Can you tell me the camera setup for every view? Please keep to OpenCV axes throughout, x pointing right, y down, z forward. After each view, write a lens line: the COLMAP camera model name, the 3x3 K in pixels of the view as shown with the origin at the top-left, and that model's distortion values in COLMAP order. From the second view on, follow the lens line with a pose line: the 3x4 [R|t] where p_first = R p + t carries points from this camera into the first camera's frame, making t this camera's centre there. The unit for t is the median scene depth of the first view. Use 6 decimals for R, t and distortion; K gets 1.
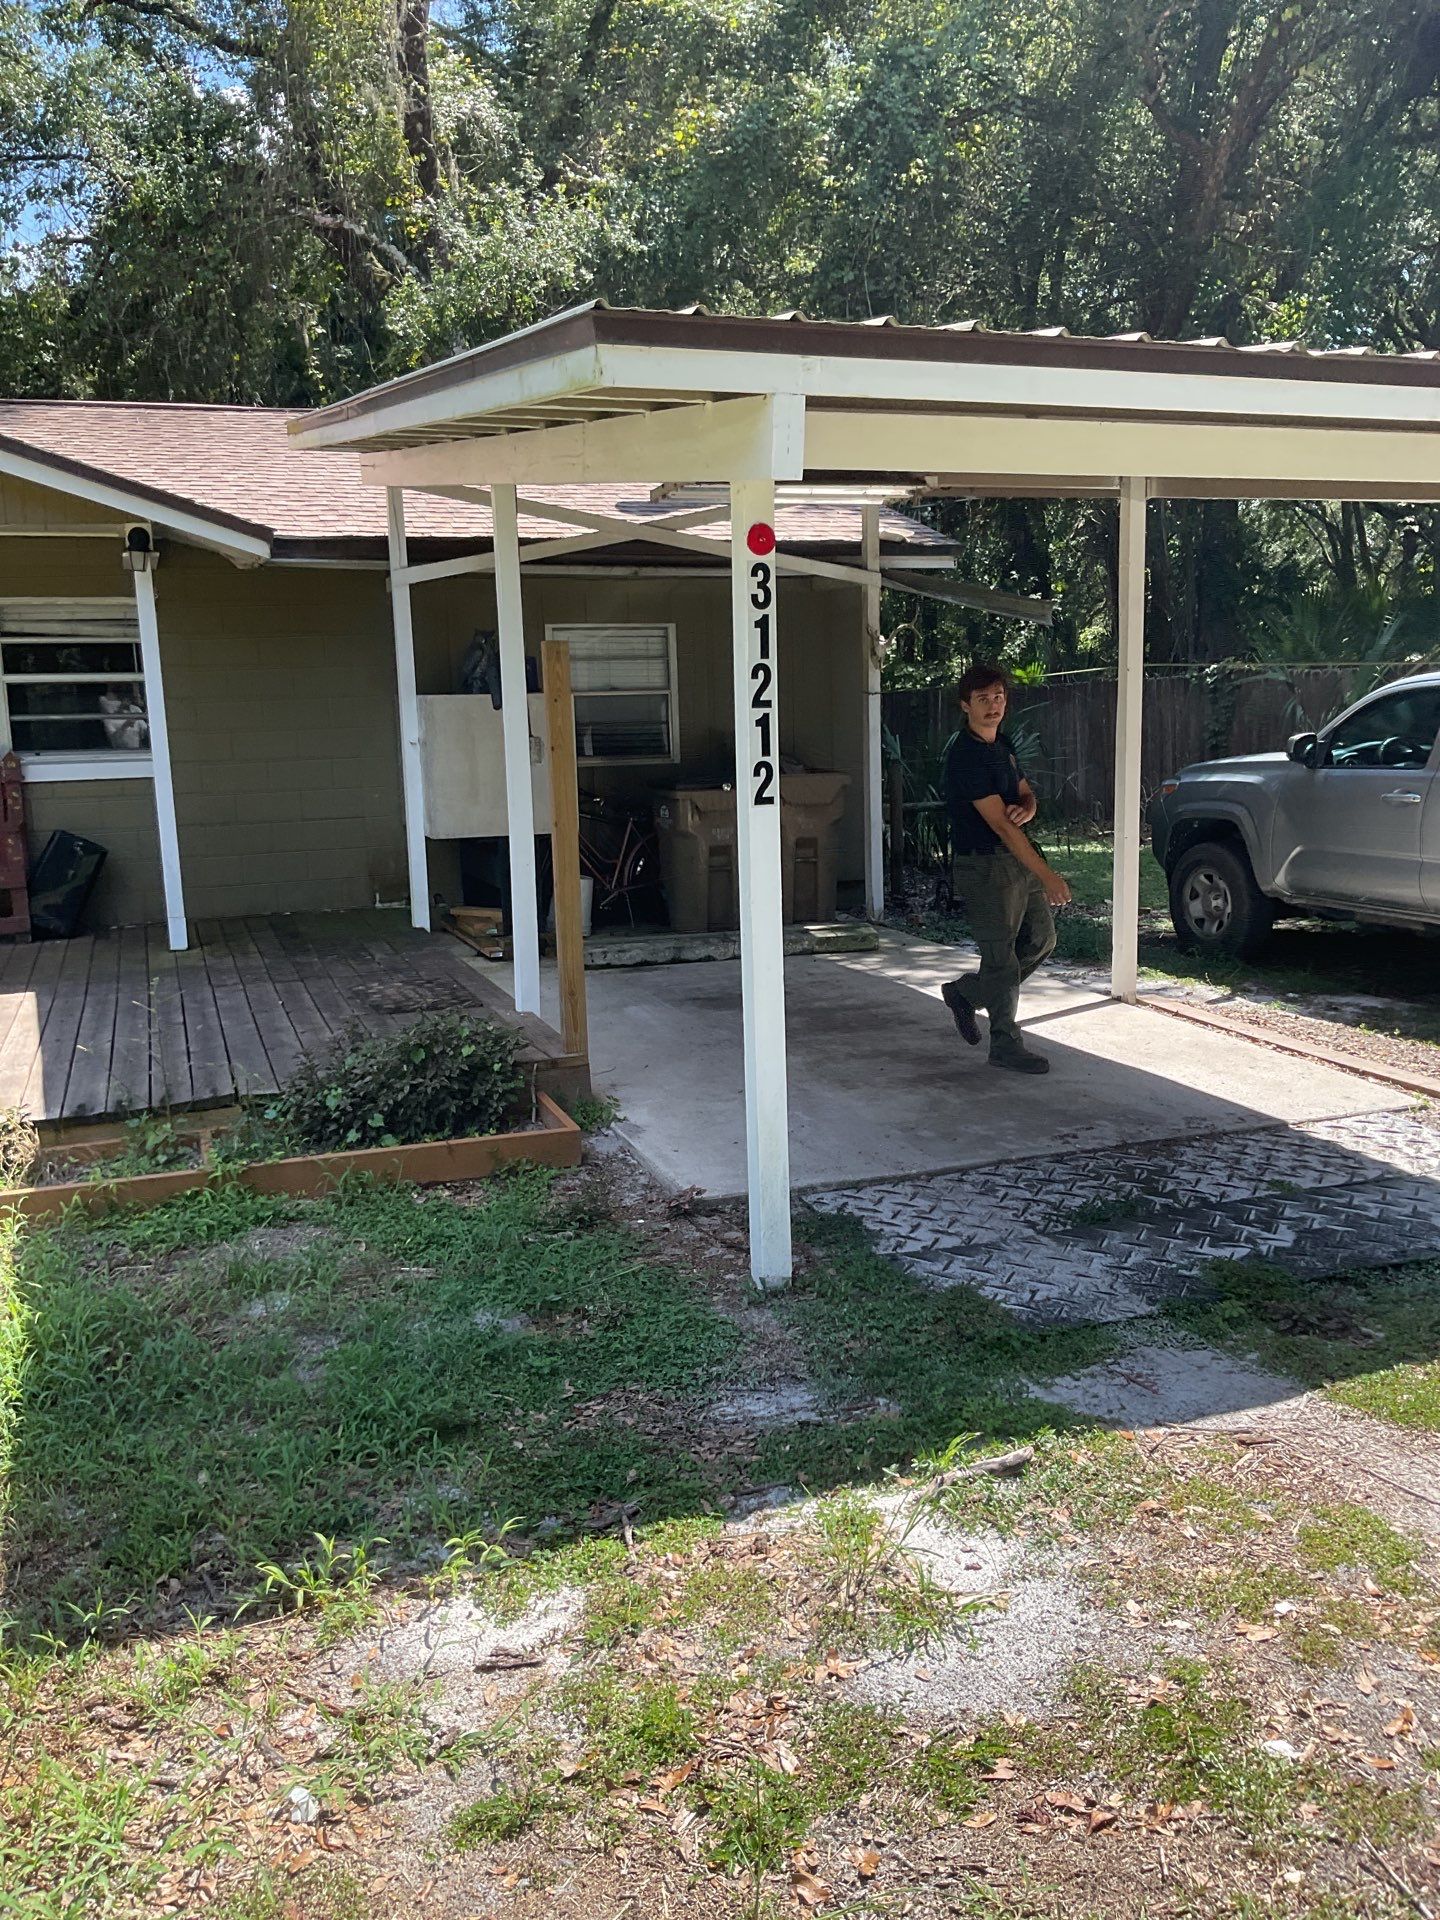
lens RADIAL K [[1531.2, 0, 772.8], [0, 1531.2, 947.2], [0, 0, 1]] dist [0.087469, -0.158512]
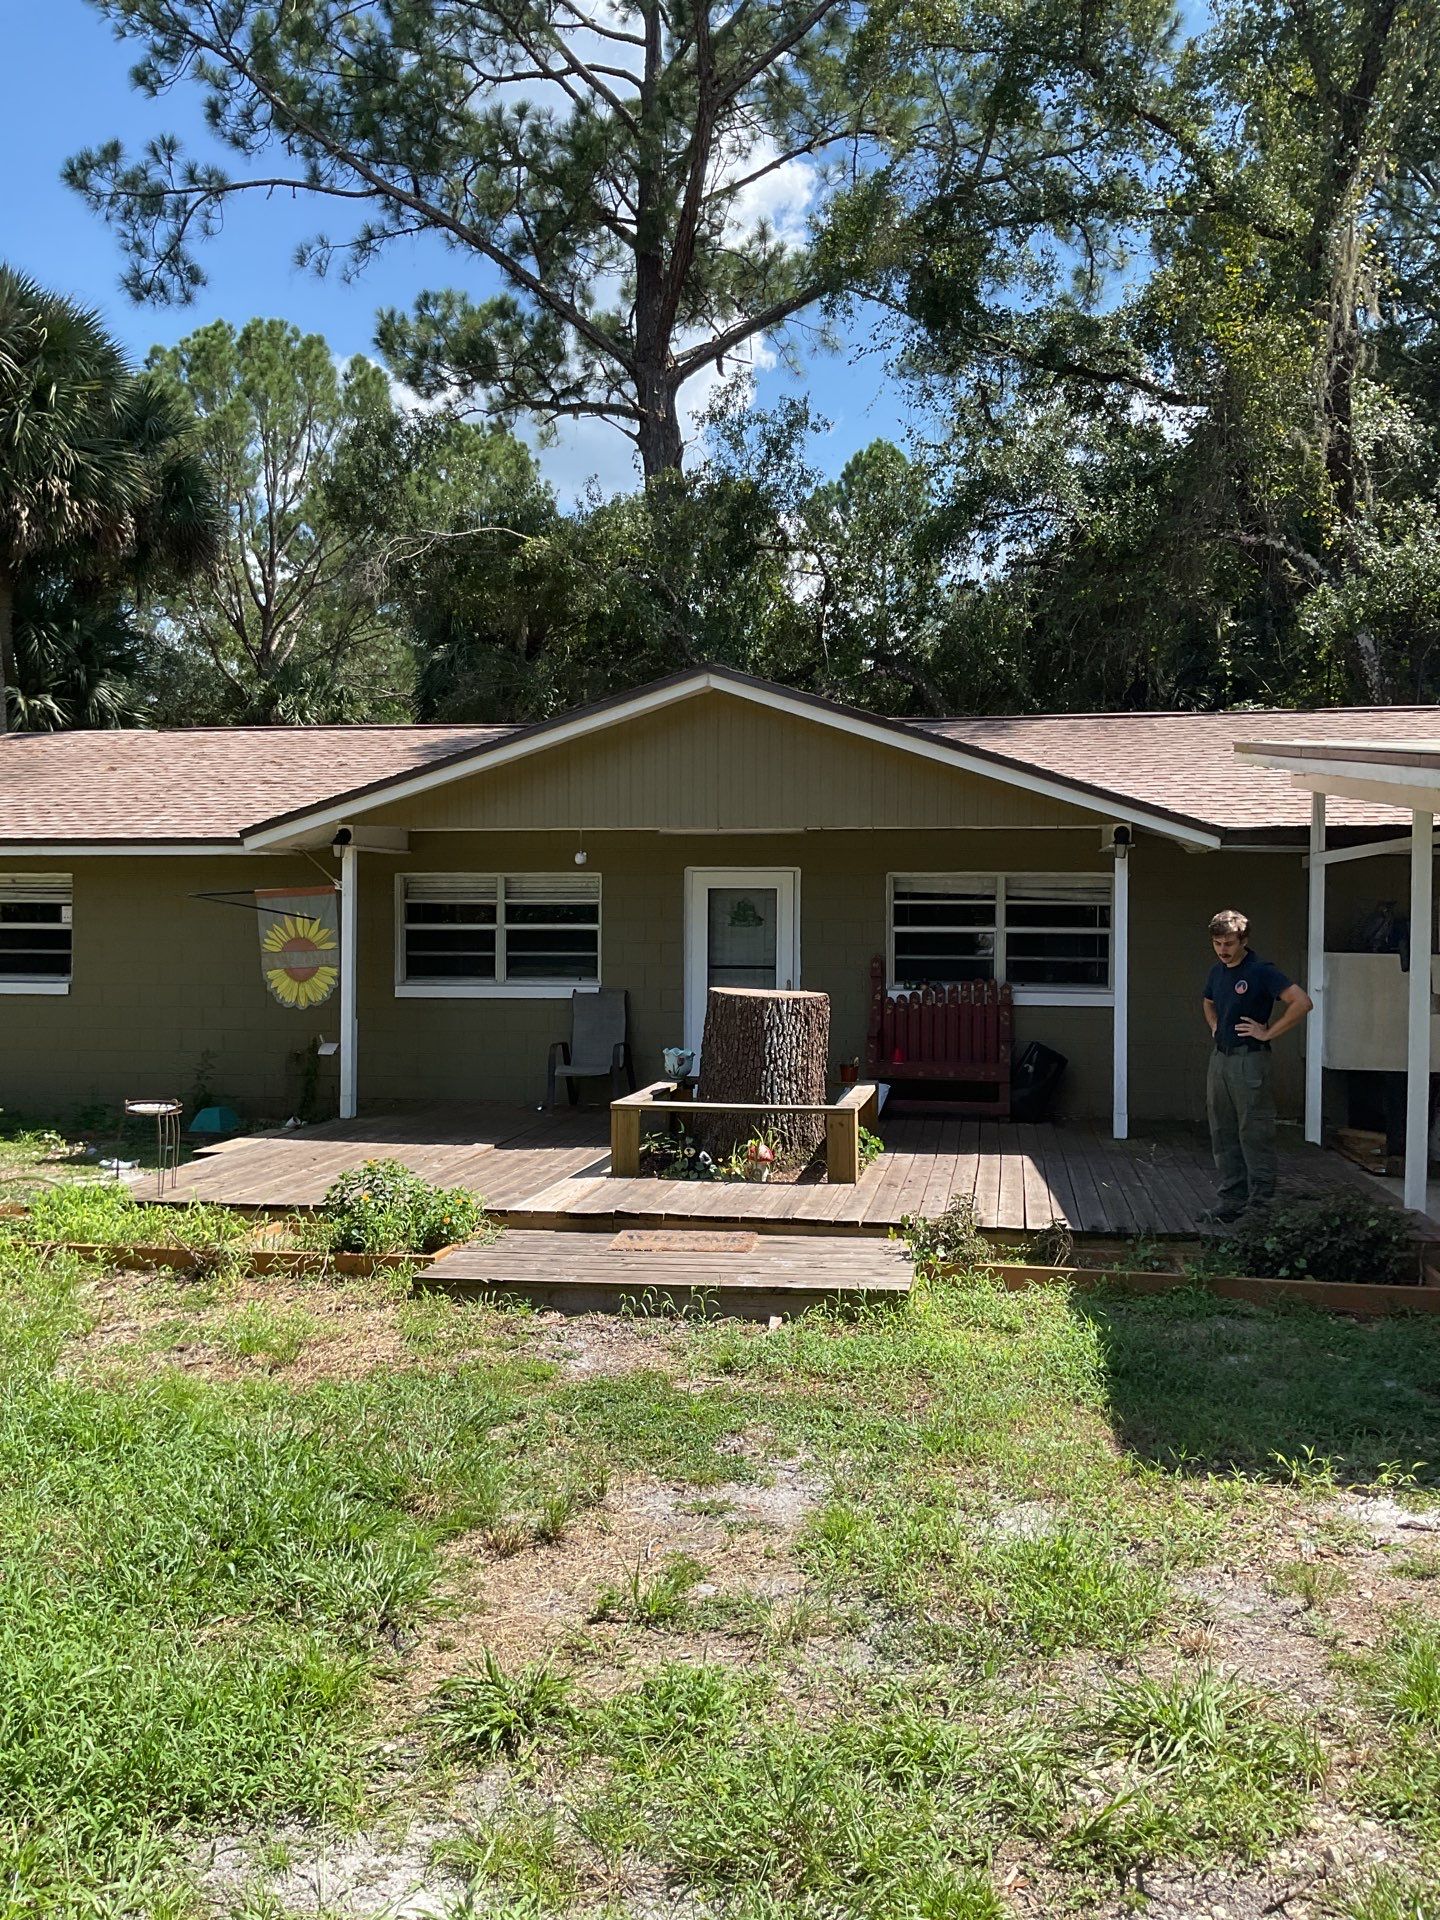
lens RADIAL K [[1531.2, 0, 772.8], [0, 1531.2, 947.2], [0, 0, 1]] dist [0.087469, -0.158512]
pose [[0.858369, 0.032635, -0.511994, 0.024764], [-0.108276, 0.987019, -0.118613, 0.029560], [0.501477, 0.157250, 0.850760, -0.296573]]
